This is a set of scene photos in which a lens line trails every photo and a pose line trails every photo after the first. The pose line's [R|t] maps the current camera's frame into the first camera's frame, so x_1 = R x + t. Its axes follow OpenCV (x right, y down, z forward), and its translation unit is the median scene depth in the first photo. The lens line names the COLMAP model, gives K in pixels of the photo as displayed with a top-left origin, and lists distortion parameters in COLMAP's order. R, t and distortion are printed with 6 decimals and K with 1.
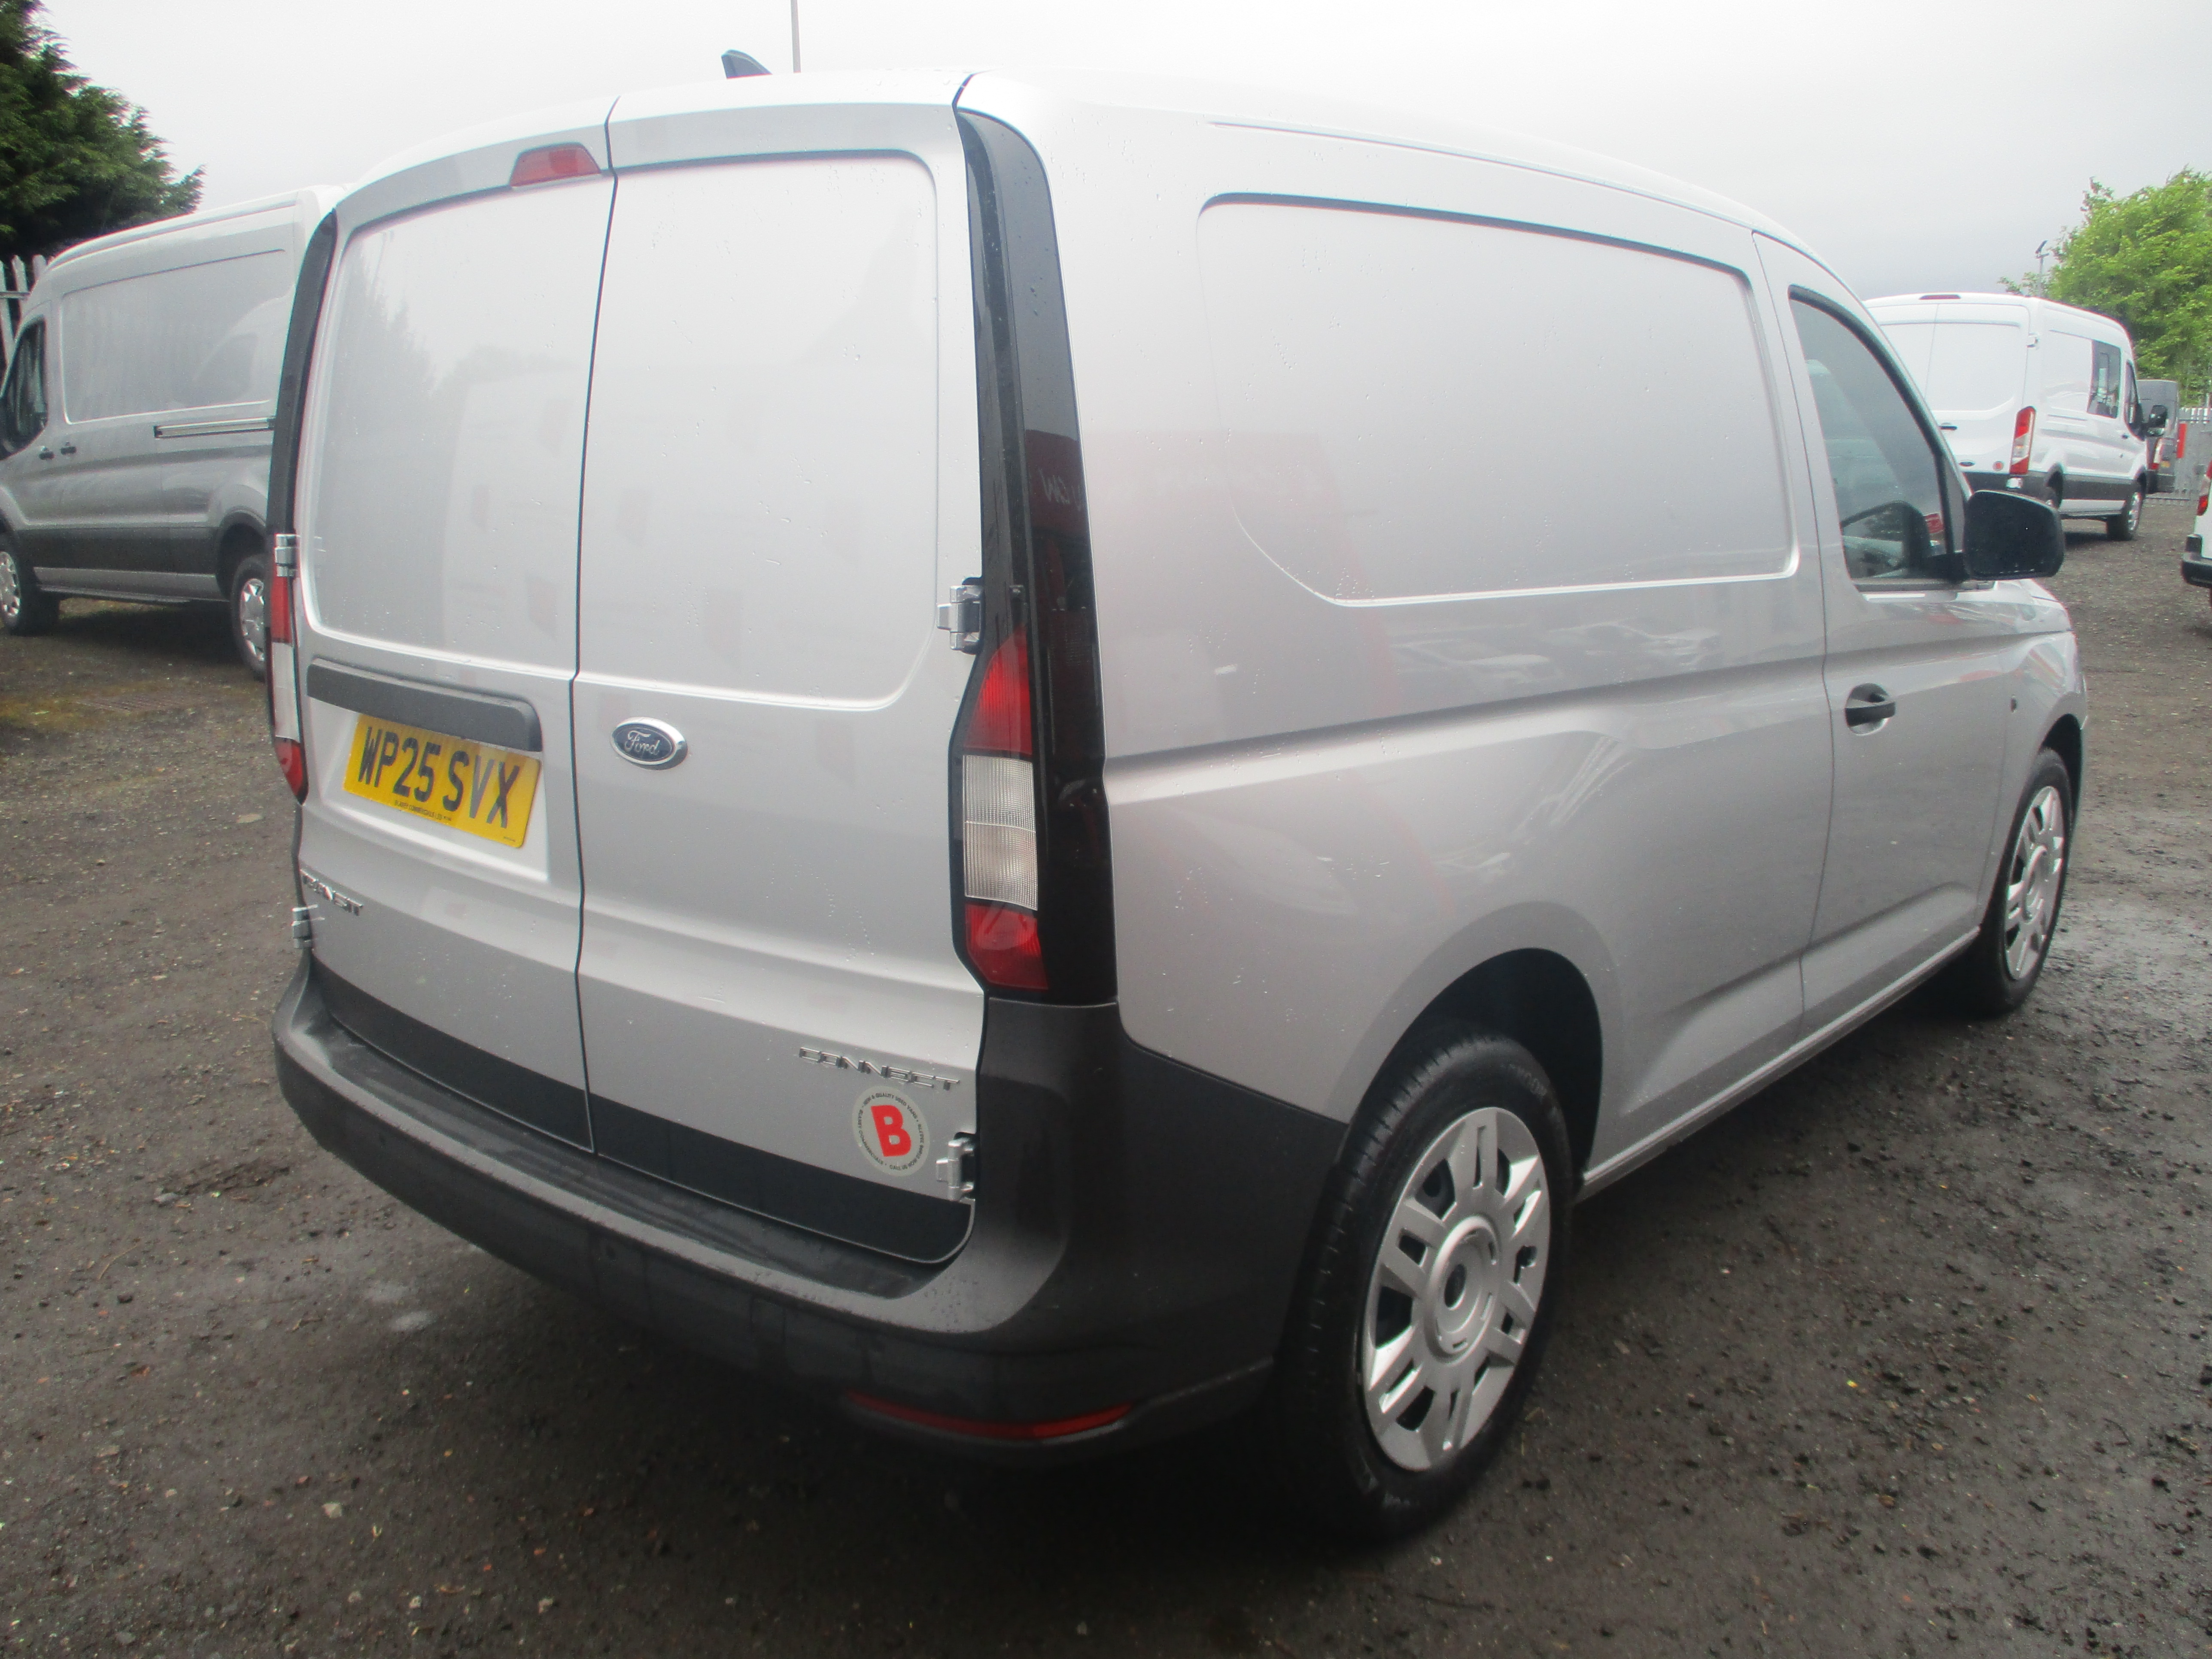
lens RADIAL K [[1893.0, 0, 1095.8], [0, 1893.0, 840.2], [0, 0, 1]] dist [-0.034879, 0.001594]
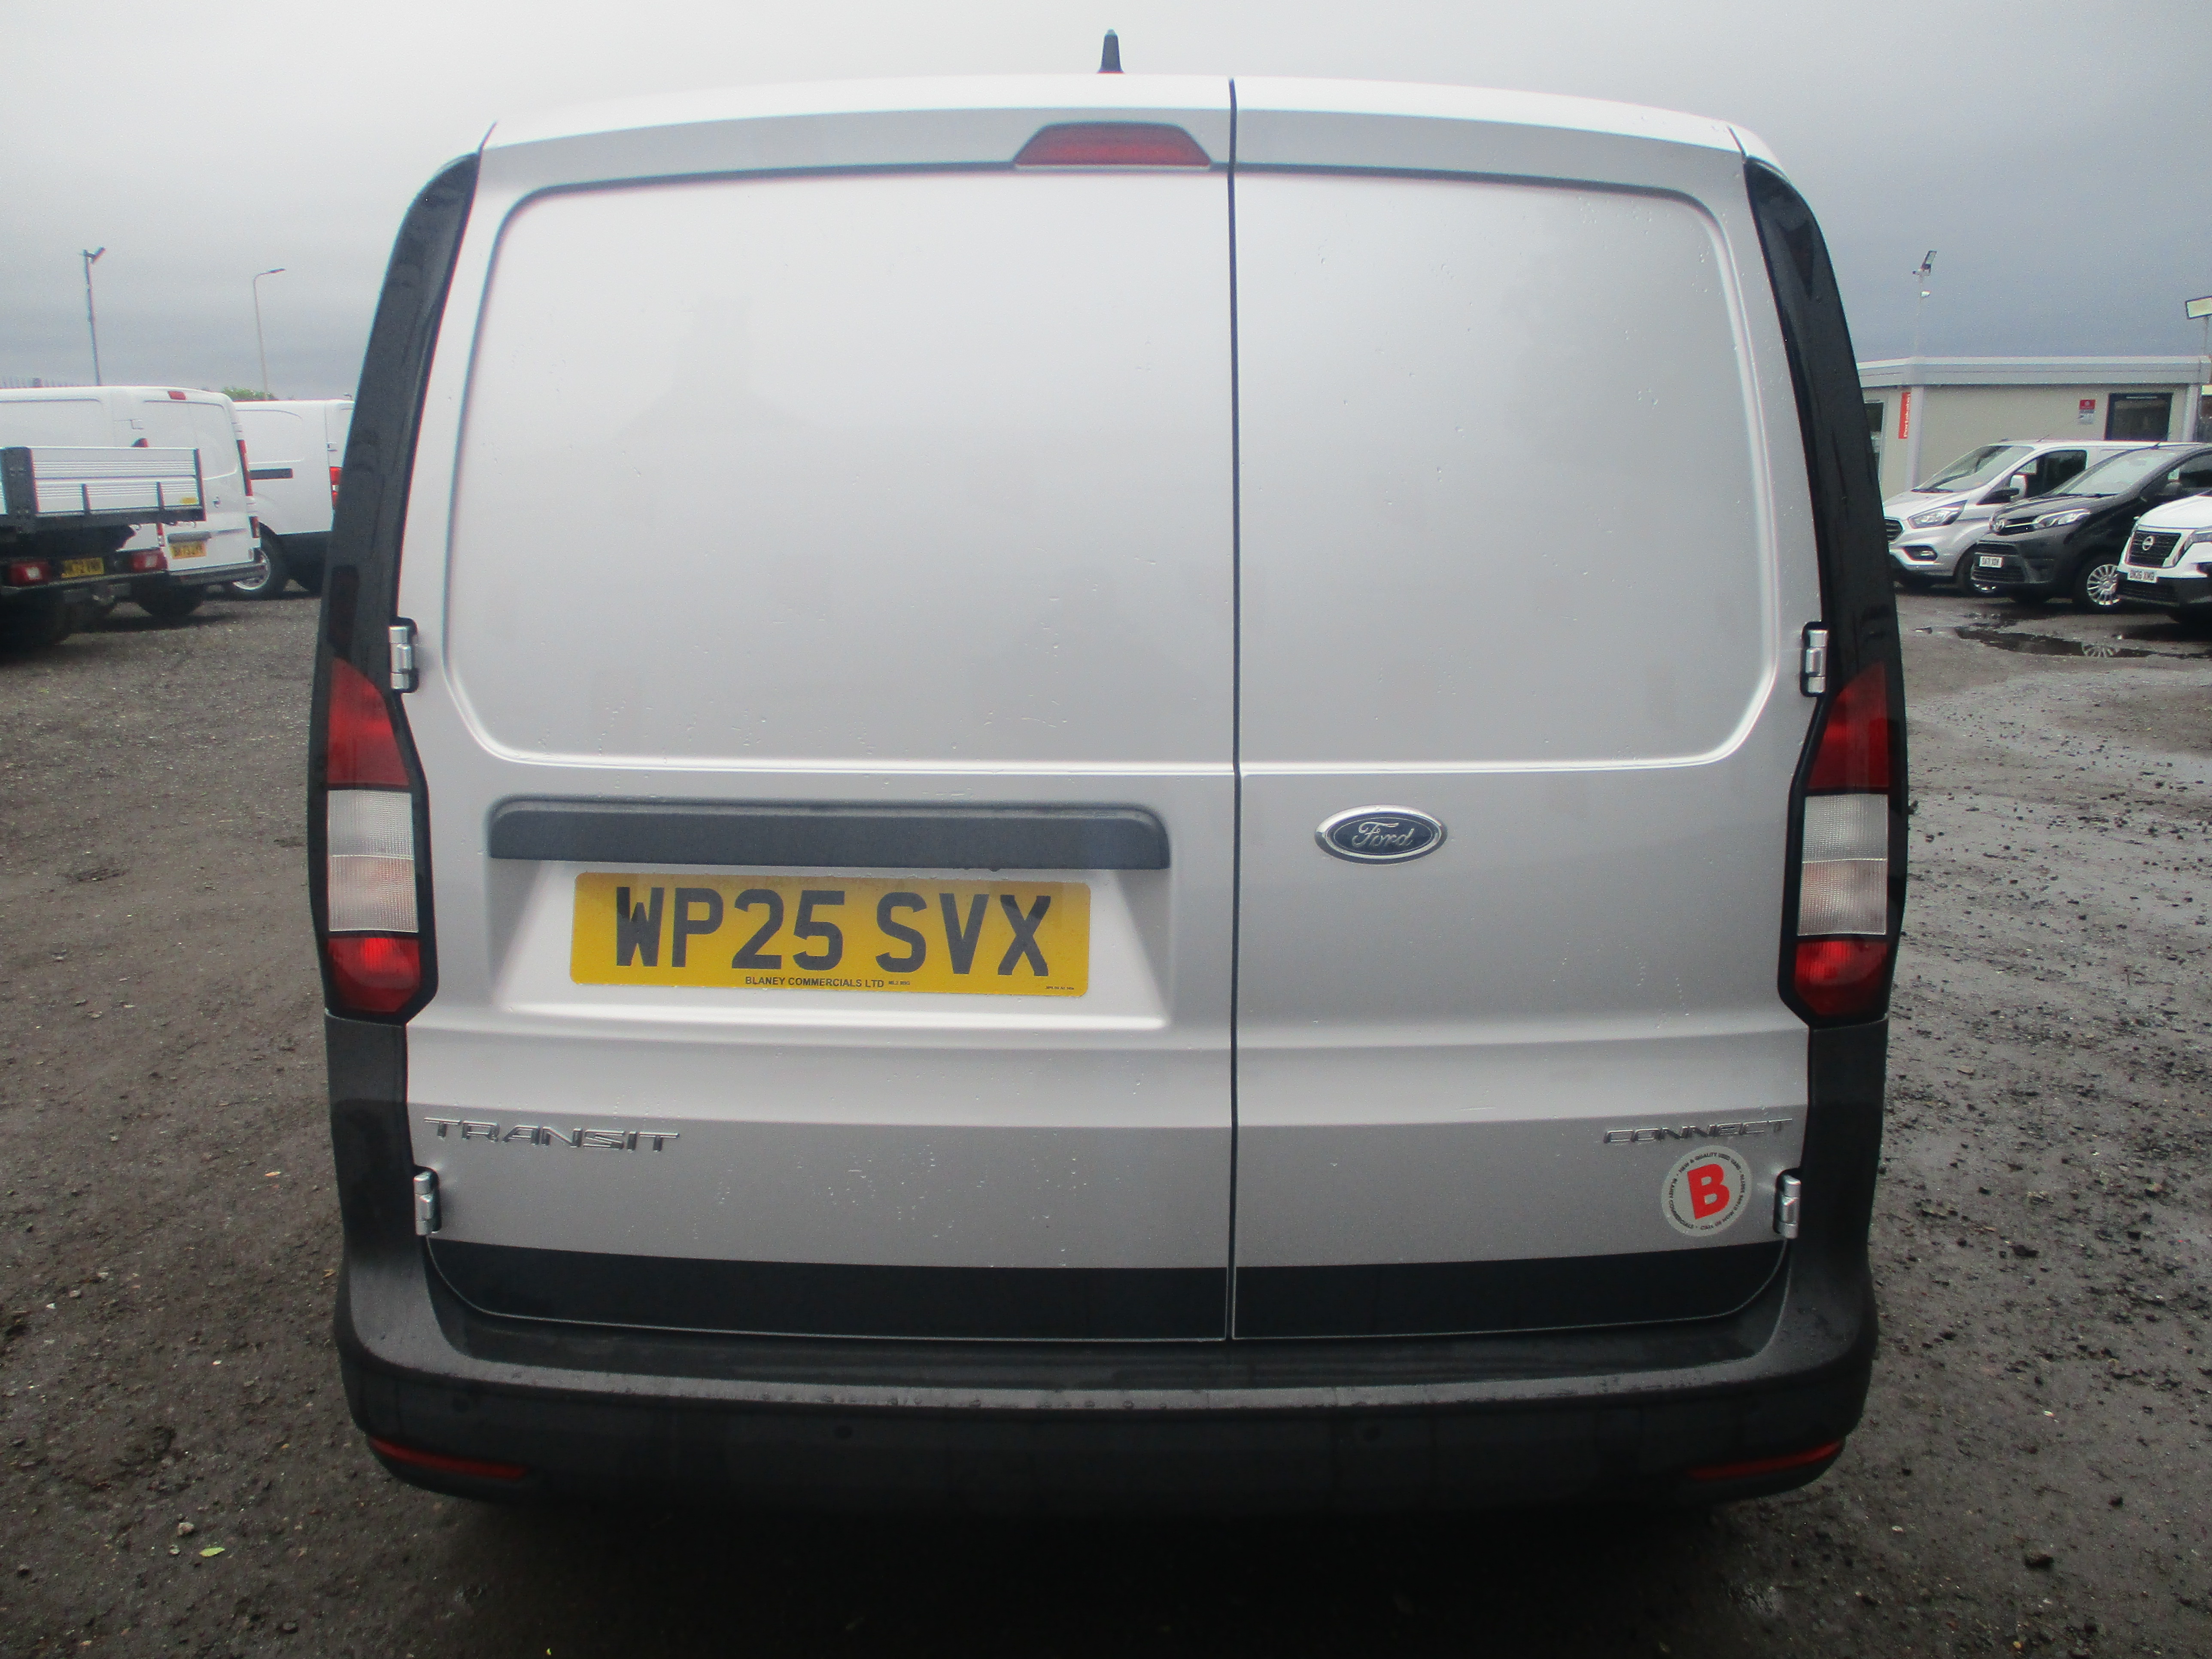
lens RADIAL K [[1823.7, 0, 1106.7], [0, 1823.7, 870.1], [0, 0, 1]] dist [-0.036580, -0.002342]
pose [[0.745497, -0.126111, 0.654469, -0.818576], [0.139158, 0.989746, 0.032203, -0.074072], [-0.651820, 0.067067, 0.755402, 0.420221]]
